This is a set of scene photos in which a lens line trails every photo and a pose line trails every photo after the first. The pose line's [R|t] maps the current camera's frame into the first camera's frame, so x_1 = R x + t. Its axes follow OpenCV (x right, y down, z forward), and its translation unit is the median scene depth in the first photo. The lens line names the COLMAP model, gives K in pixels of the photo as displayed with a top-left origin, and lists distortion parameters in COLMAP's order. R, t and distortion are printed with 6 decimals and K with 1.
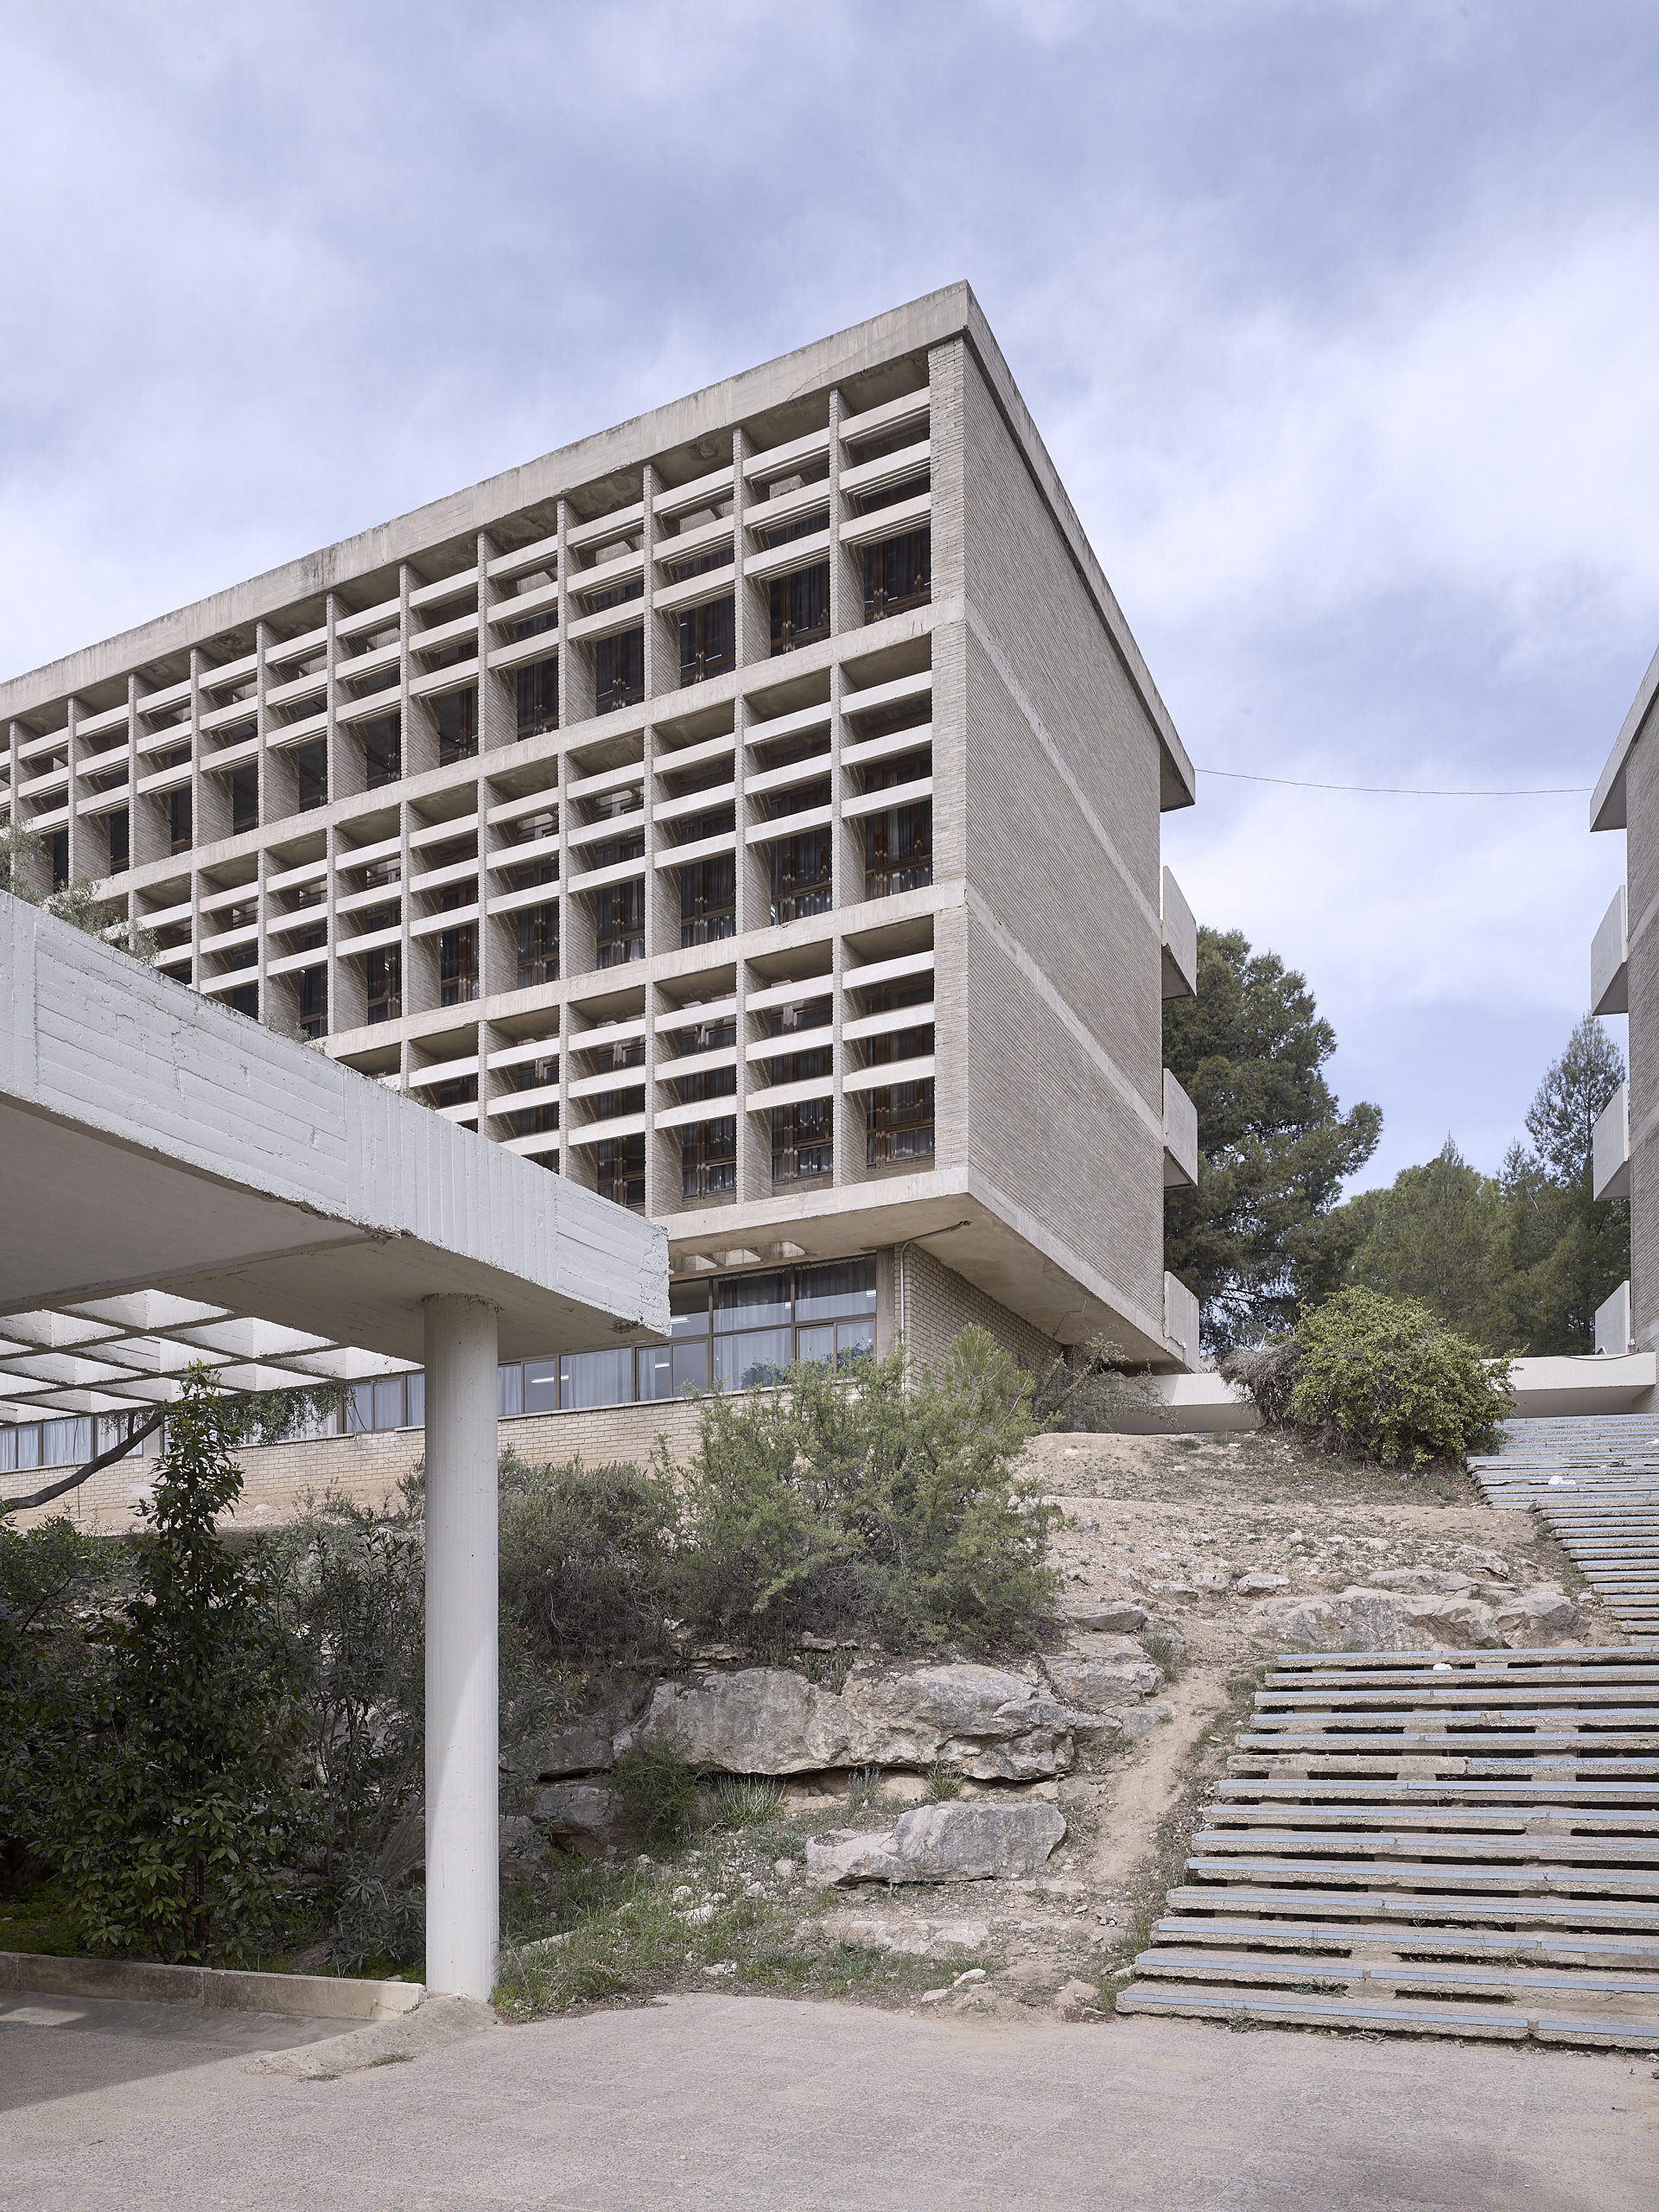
lens RADIAL K [[1642.7, 0, 837.0], [0, 1642.7, 1727.0], [0, 0, 1]] dist [-0.010150, 0.006178]
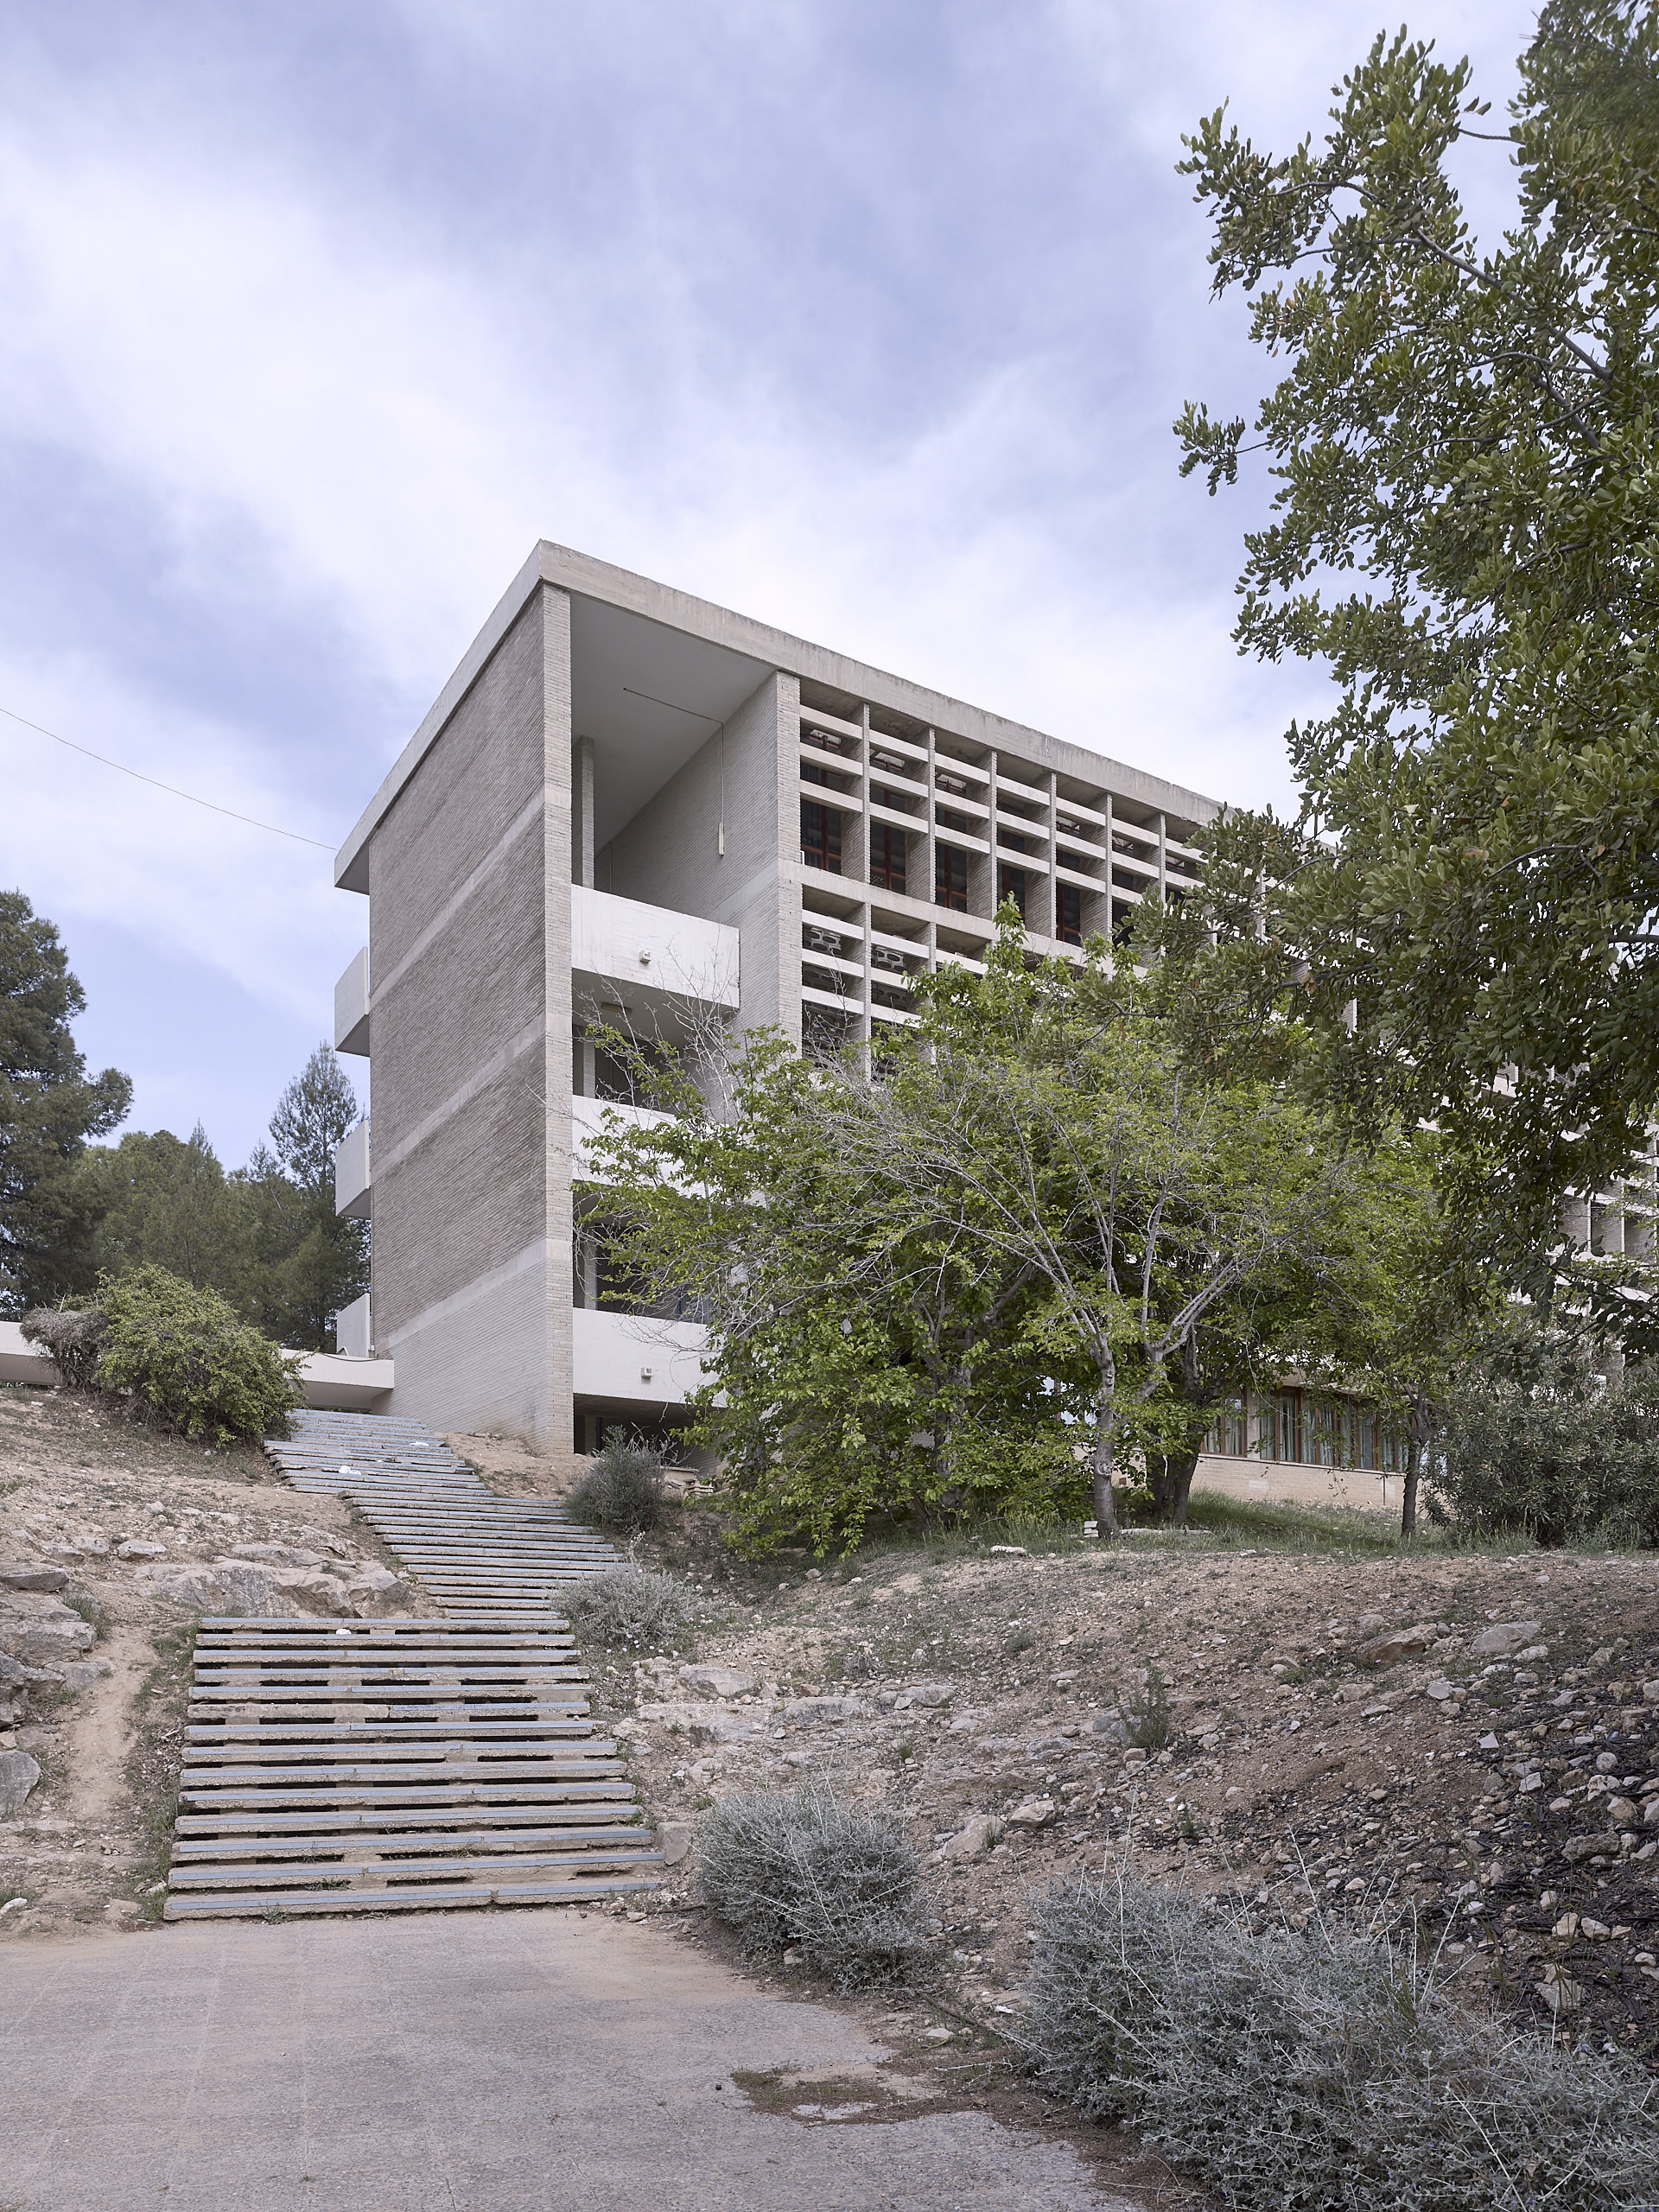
lens RADIAL K [[1641.9, 0, 833.5], [0, 1641.9, 1684.2], [0, 0, 1]] dist [-0.015917, 0.005851]
pose [[0.719163, 0.000772, 0.694841, -0.192622], [0.000061, 0.999999, -0.001174, 0.003383], [-0.694842, 0.000887, 0.719162, -0.115357]]
